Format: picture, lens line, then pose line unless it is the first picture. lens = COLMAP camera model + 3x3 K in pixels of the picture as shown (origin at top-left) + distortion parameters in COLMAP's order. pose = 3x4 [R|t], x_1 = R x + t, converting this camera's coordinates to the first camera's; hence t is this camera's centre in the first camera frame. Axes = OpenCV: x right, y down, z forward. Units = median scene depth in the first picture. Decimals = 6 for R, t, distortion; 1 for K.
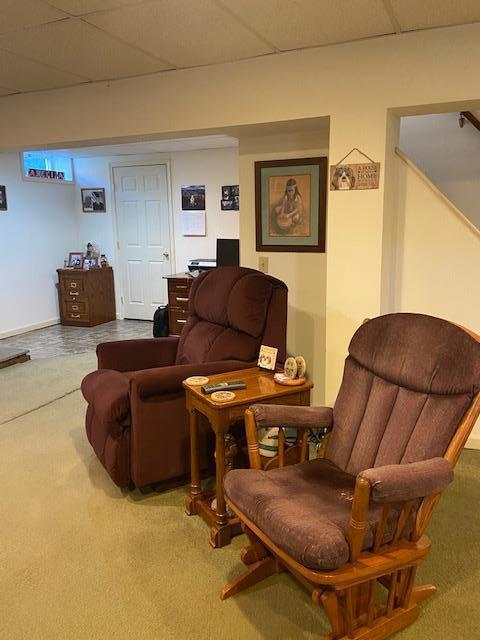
lens RADIAL K [[485.7, 0, 240.2], [0, 485.7, 312.8], [0, 0, 1]] dist [0.132954, -0.153022]
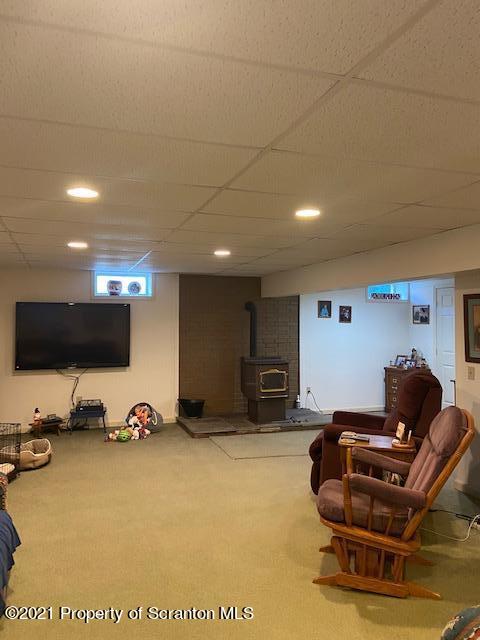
lens RADIAL K [[485.7, 0, 240.2], [0, 485.7, 312.8], [0, 0, 1]] dist [0.132954, -0.153022]
pose [[0.689607, 0.003642, -0.724174, 0.292513], [-0.151884, 0.978474, -0.139713, 0.009199], [0.708077, 0.206338, 0.675316, -0.159928]]
